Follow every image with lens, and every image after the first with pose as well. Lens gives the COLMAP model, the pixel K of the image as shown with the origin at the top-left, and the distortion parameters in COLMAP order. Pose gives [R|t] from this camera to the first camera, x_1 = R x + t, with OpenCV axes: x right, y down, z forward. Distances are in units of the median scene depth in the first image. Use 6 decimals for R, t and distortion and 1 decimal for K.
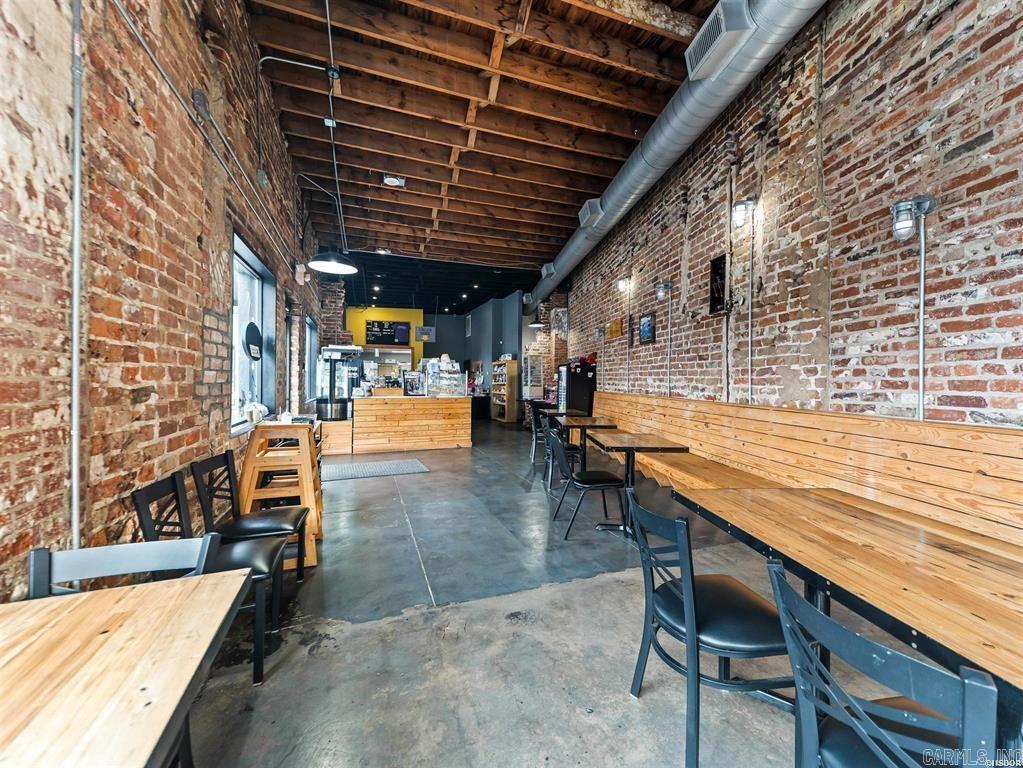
lens RADIAL K [[406.8, 0, 510.9], [0, 406.8, 381.1], [0, 0, 1]] dist [0.000408, 0.000068]
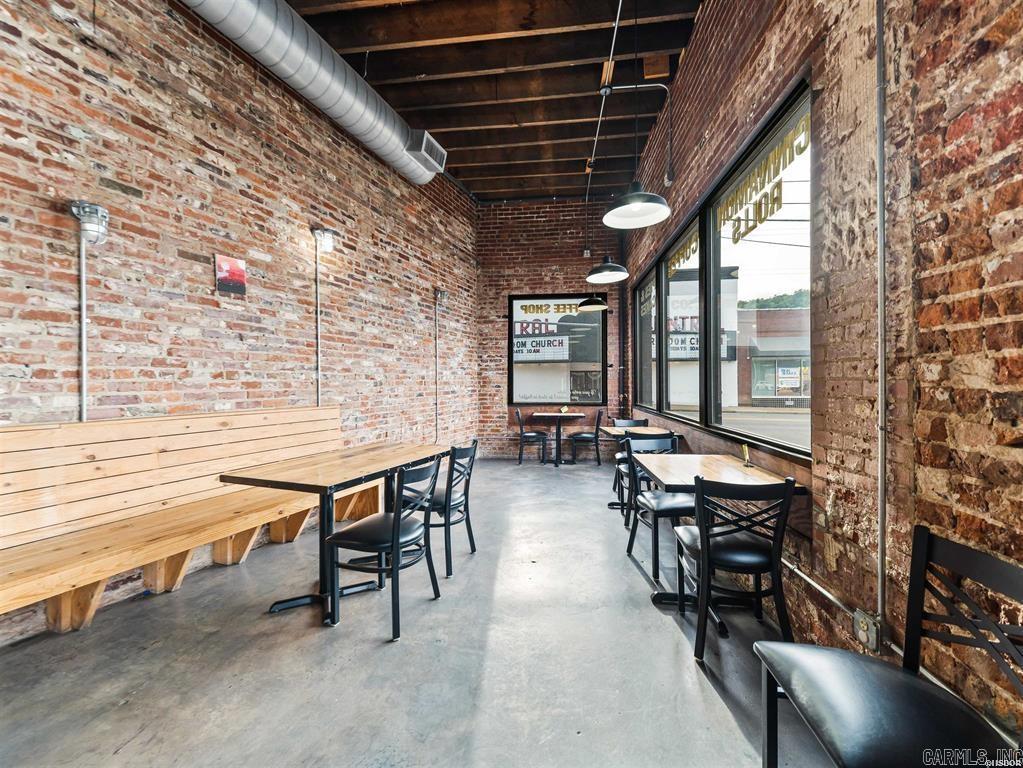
lens RADIAL K [[406.8, 0, 510.3], [0, 406.8, 383.6], [0, 0, 1]] dist [0.000408, 0.000068]
pose [[-0.892673, -0.000140, 0.450704, -0.413627], [0.002649, 0.999981, 0.005558, -0.001797], [-0.450697, 0.006156, -0.892656, 1.462253]]
